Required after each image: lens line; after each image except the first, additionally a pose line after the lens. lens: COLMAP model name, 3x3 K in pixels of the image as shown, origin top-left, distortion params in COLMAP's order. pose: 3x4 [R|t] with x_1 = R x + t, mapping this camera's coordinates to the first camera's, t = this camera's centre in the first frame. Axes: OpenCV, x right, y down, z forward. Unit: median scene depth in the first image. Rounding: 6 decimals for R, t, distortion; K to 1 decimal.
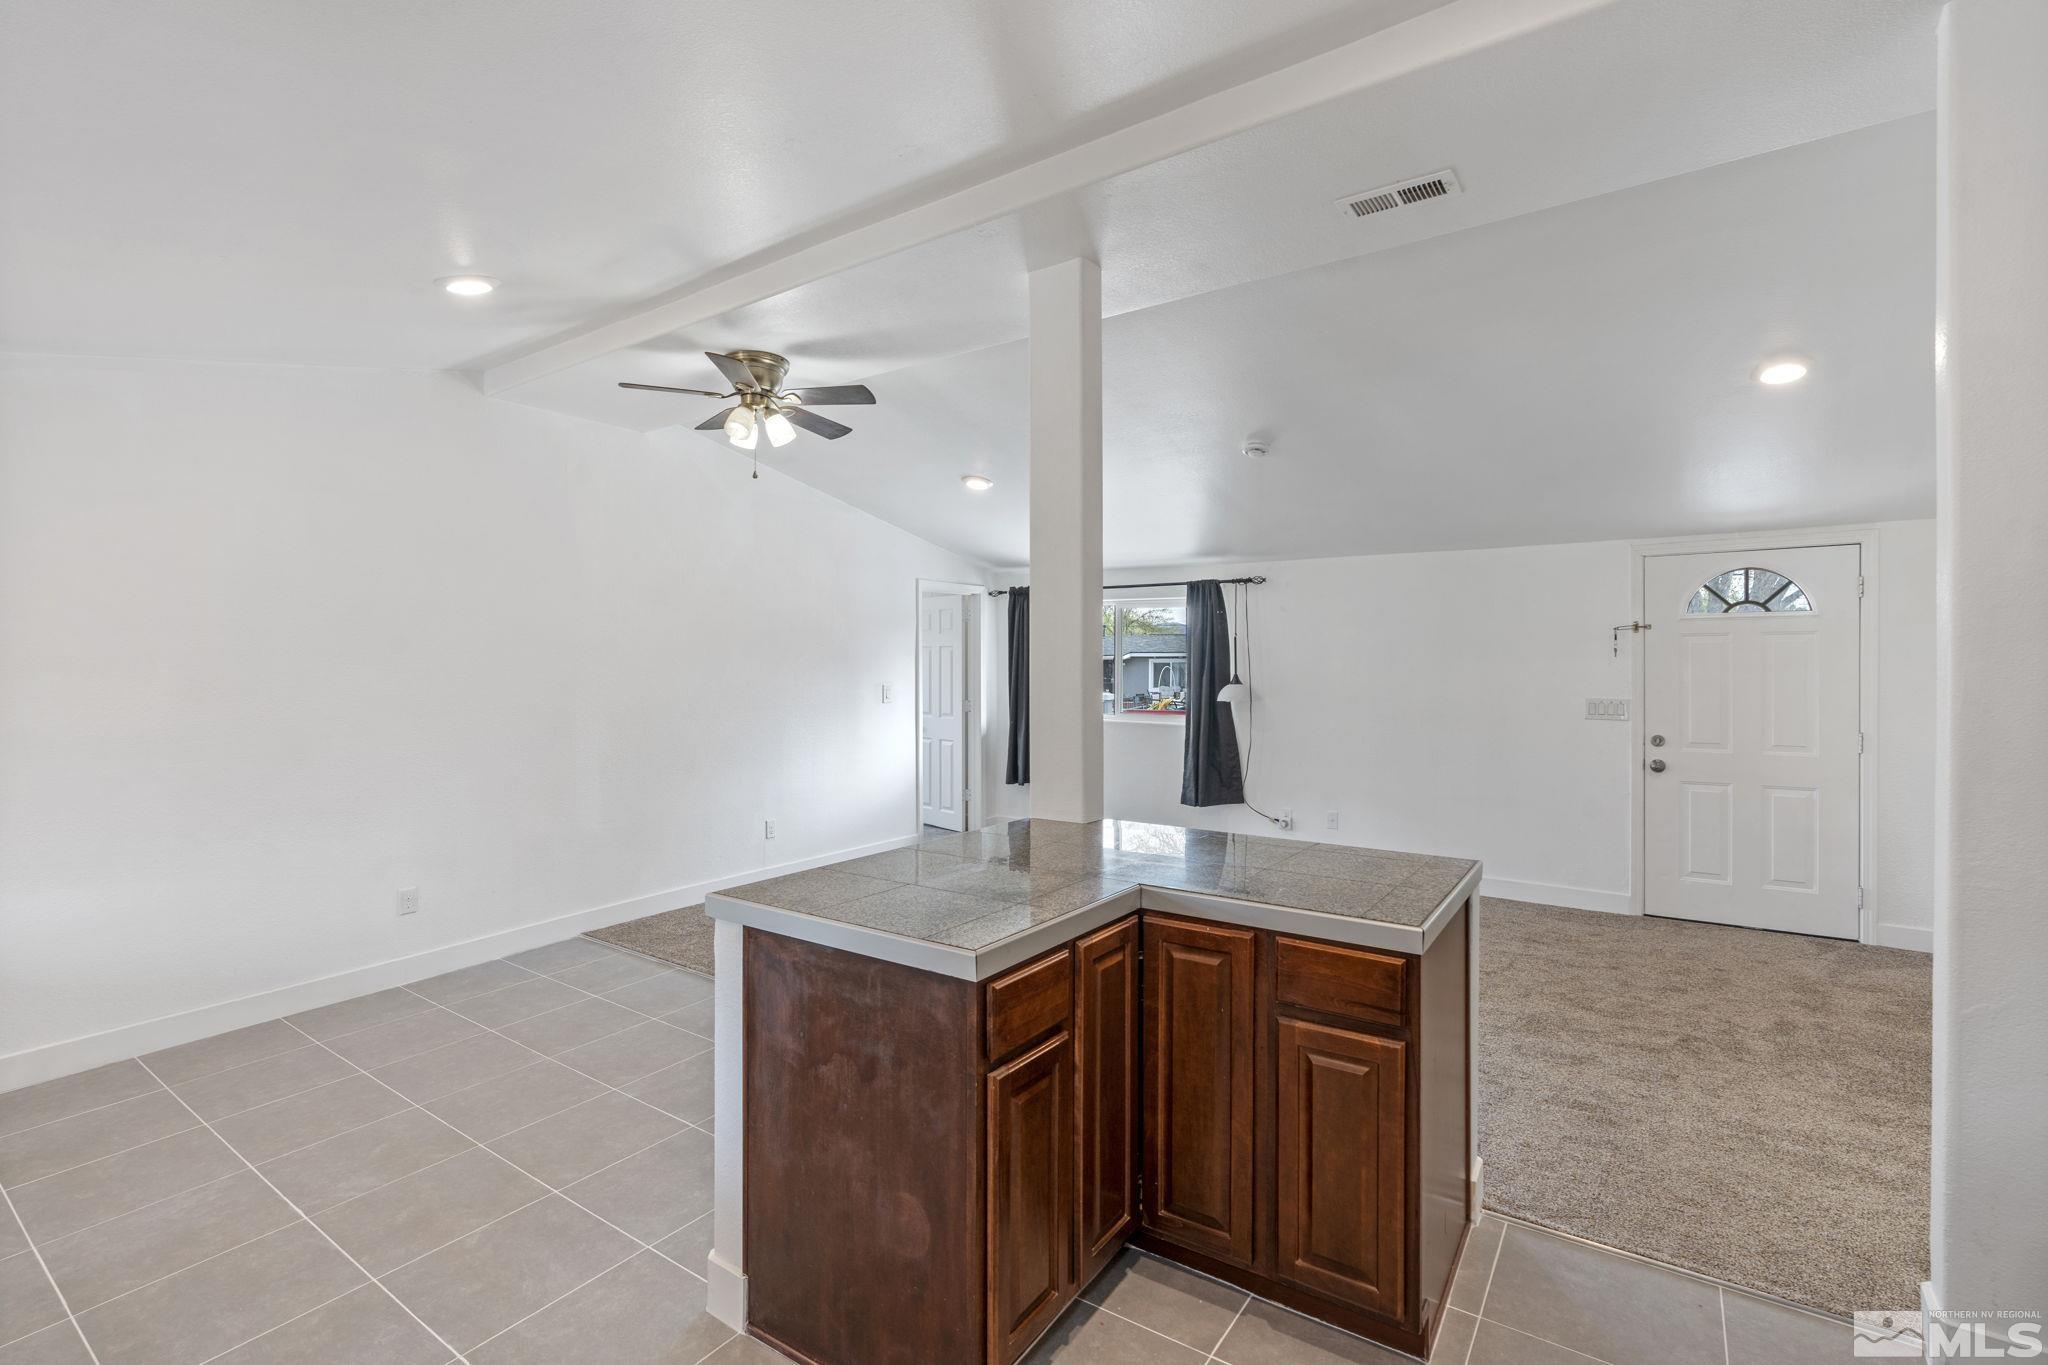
lens RADIAL K [[918.8, 0, 1024.1], [0, 918.8, 680.4], [0, 0, 1]] dist [-0.010467, 0.002235]
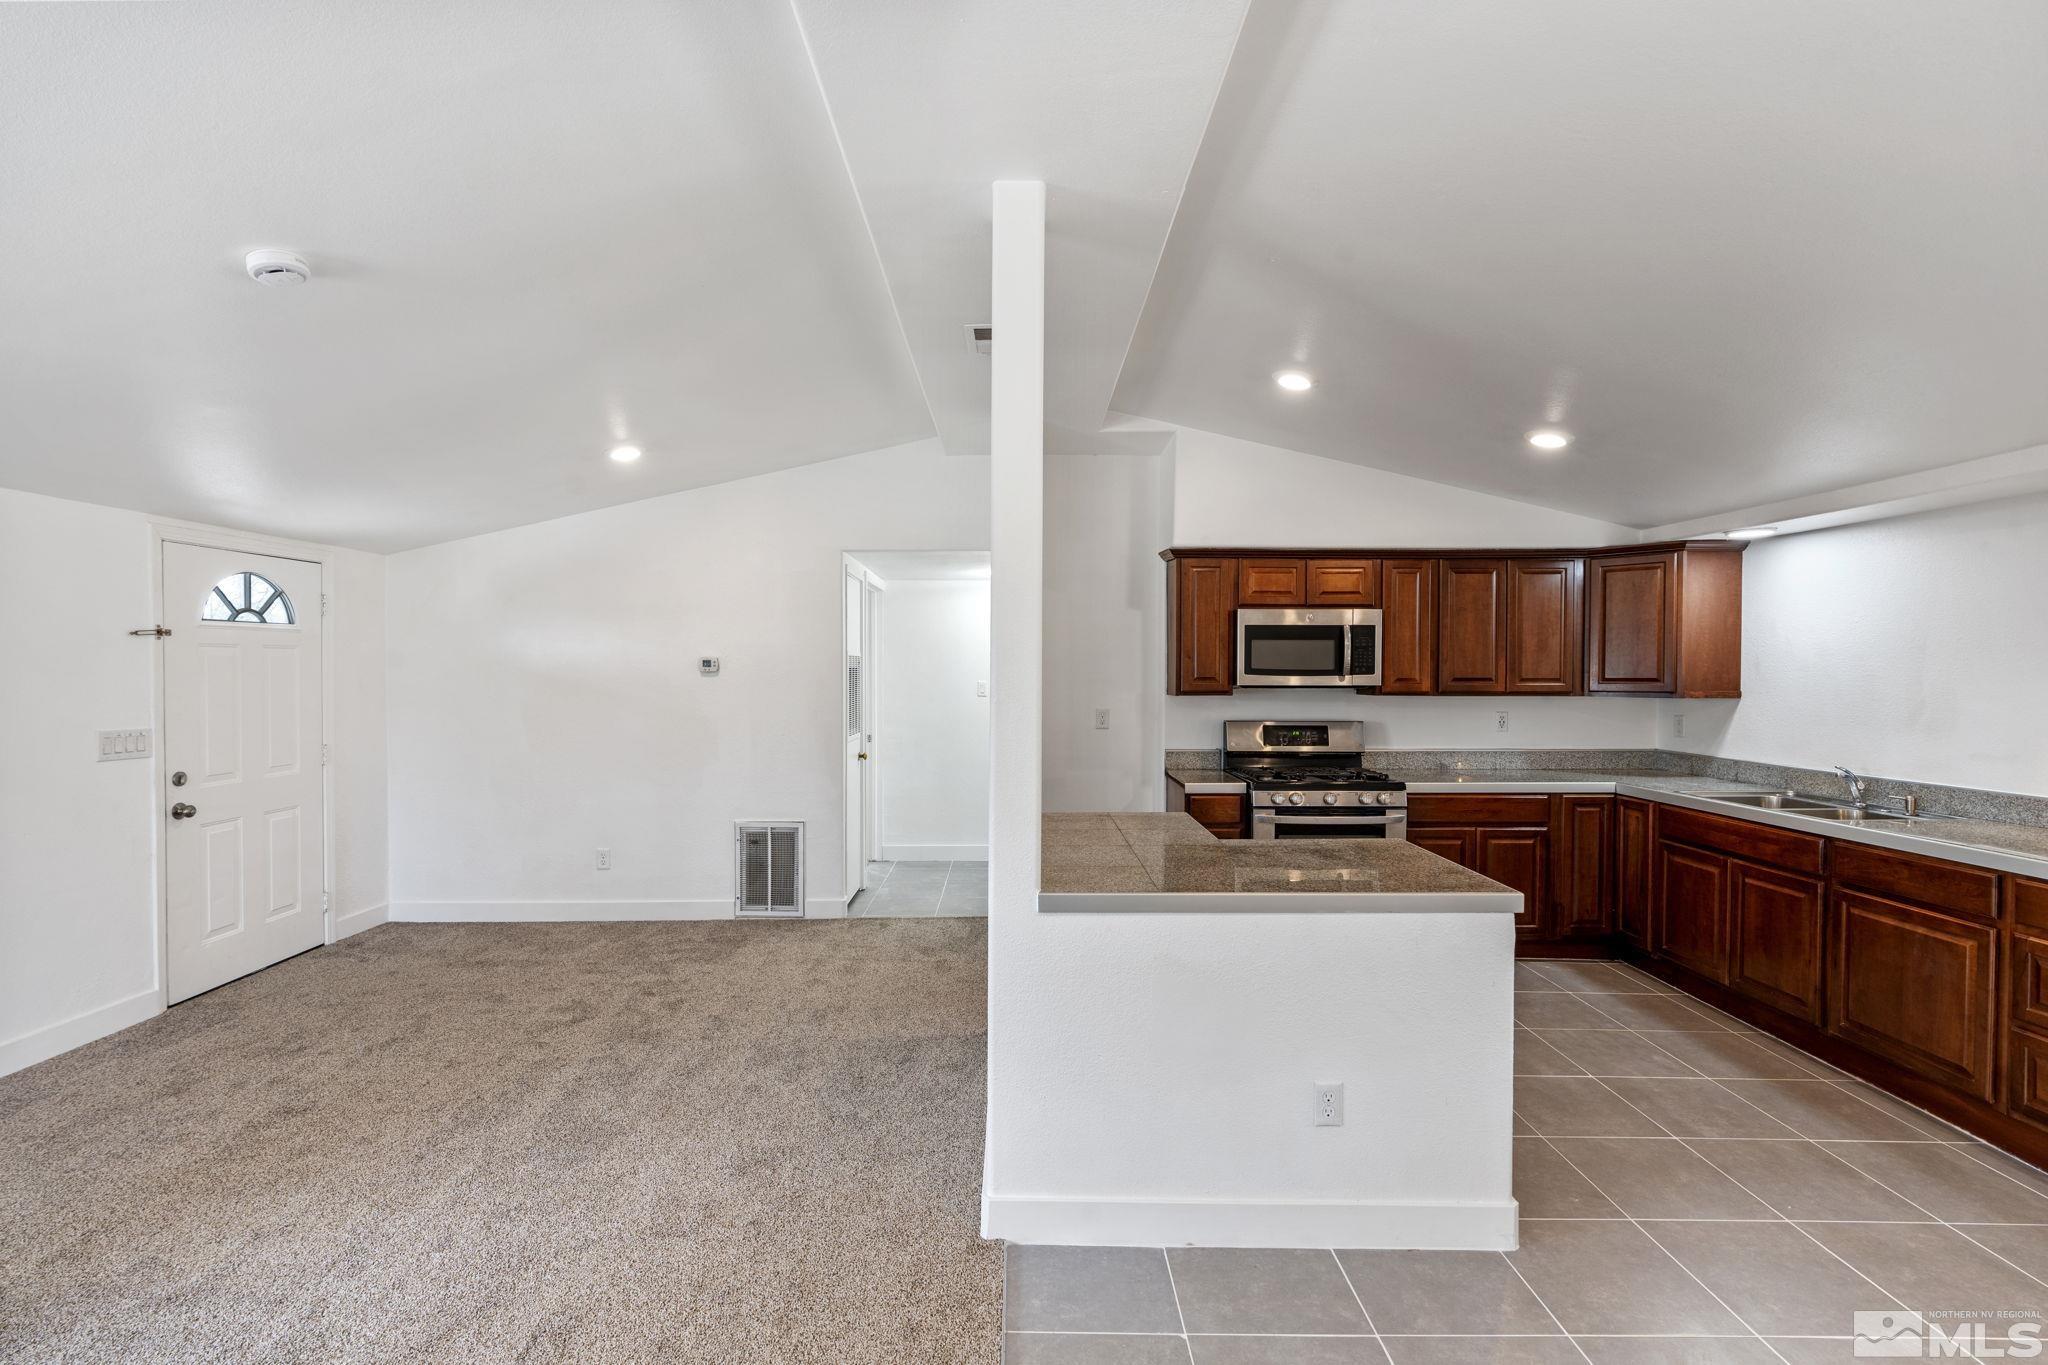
lens RADIAL K [[930.7, 0, 1024.9], [0, 930.7, 693.4], [0, 0, 1]] dist [-0.011717, 0.004109]
pose [[-0.582330, -0.019730, 0.812713, -0.466913], [0.010603, 0.999436, 0.031861, -0.030957], [-0.812883, 0.027171, -0.581792, 1.098422]]
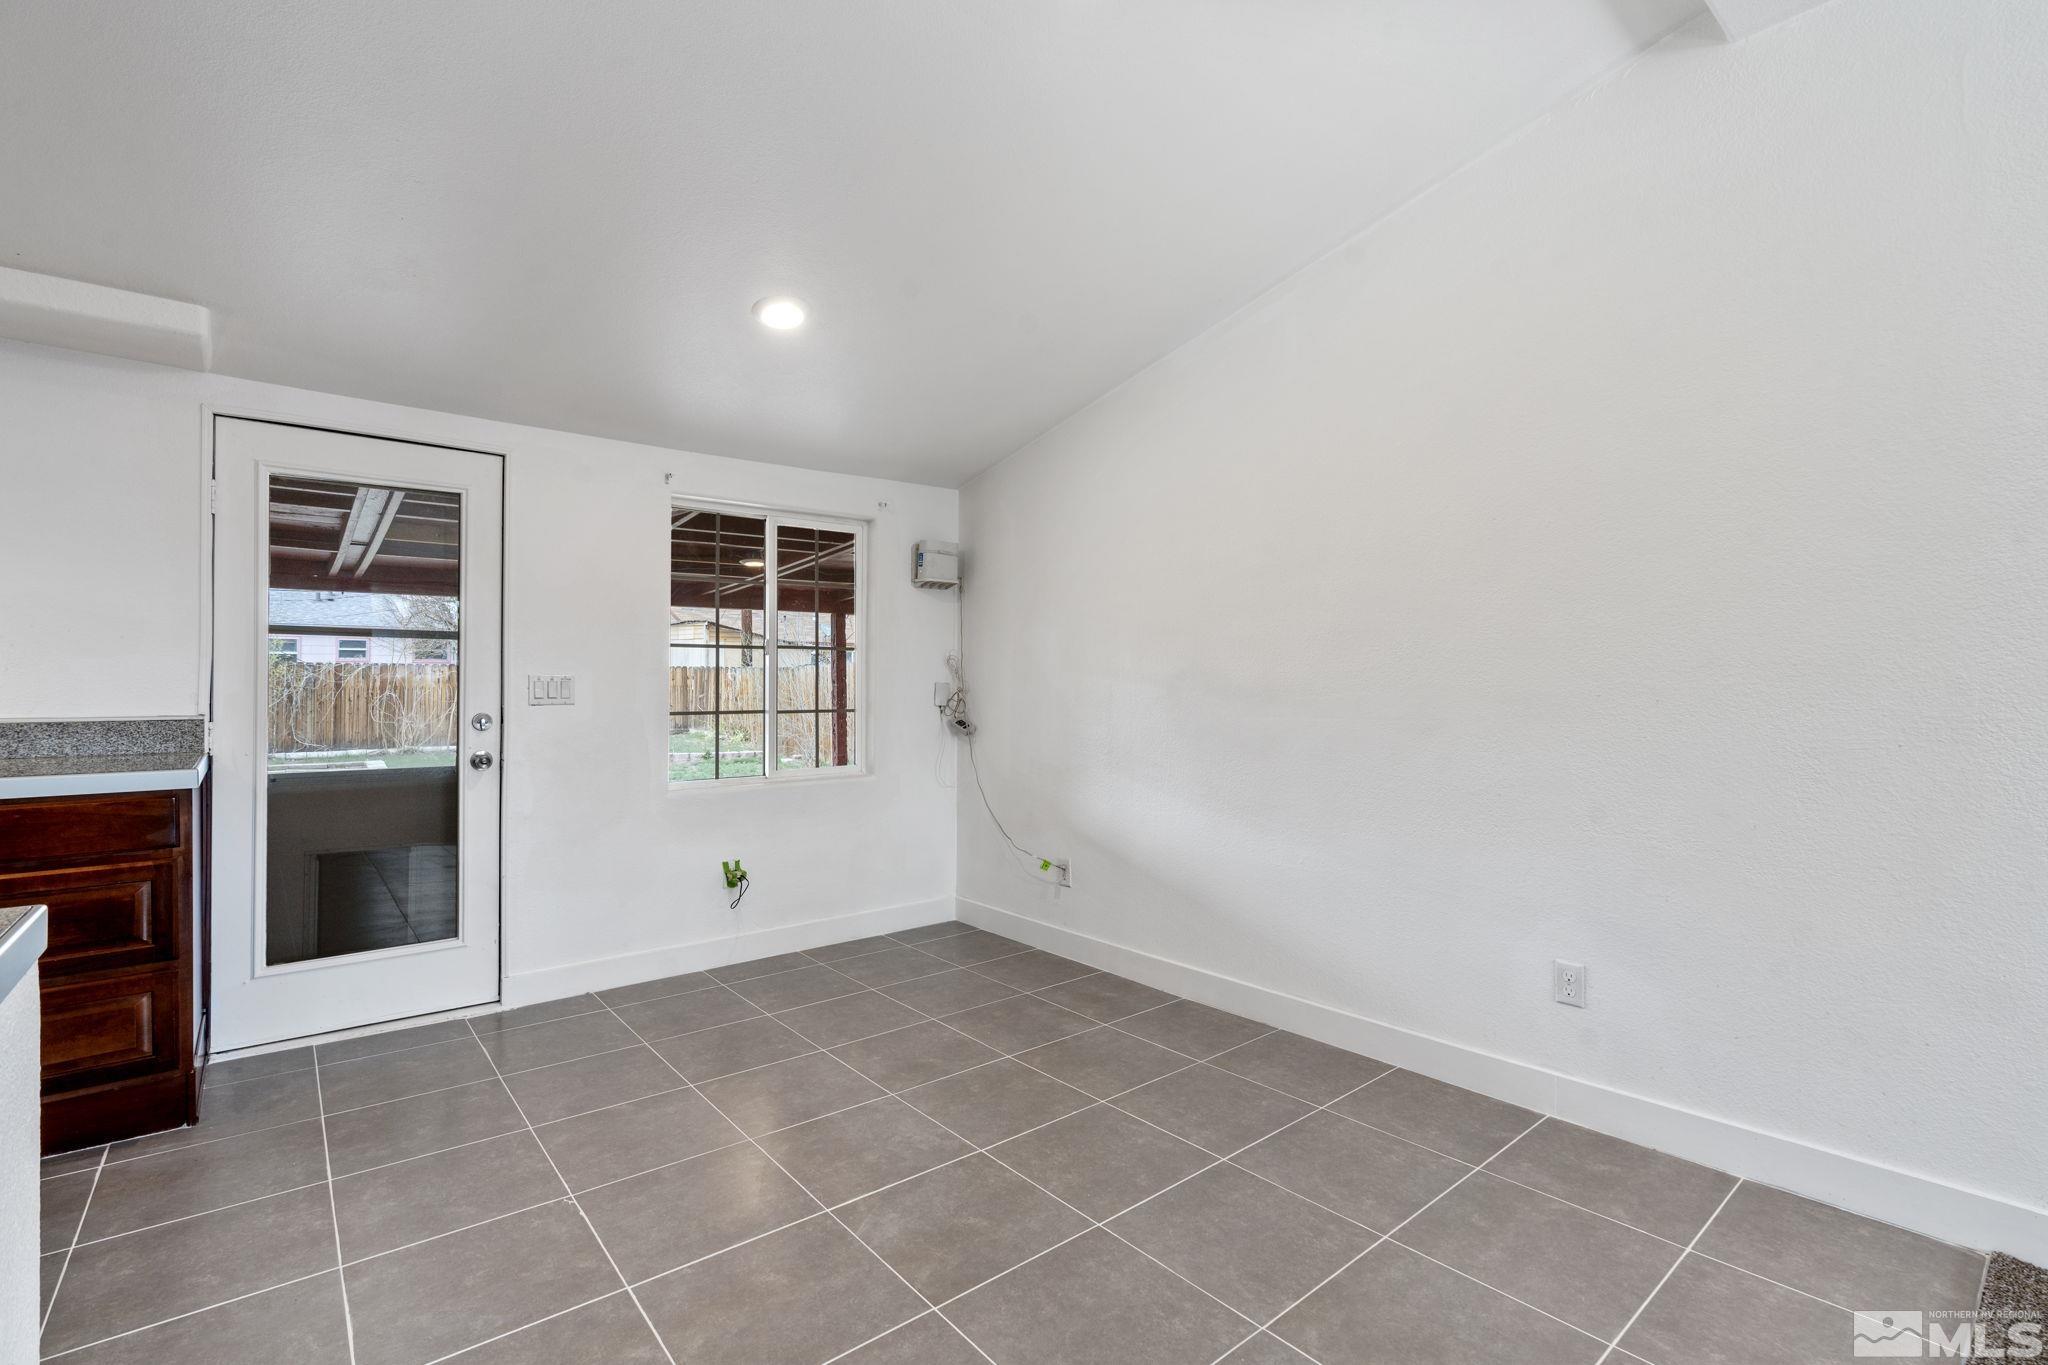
lens RADIAL K [[930.7, 0, 1022.5], [0, 930.7, 678.9], [0, 0, 1]] dist [-0.011717, 0.004109]
pose [[-0.269647, 0.002203, -0.962957, 0.002096], [-0.018847, 0.999794, 0.007565, 0.046698], [0.962775, 0.020189, -0.269550, 0.836335]]
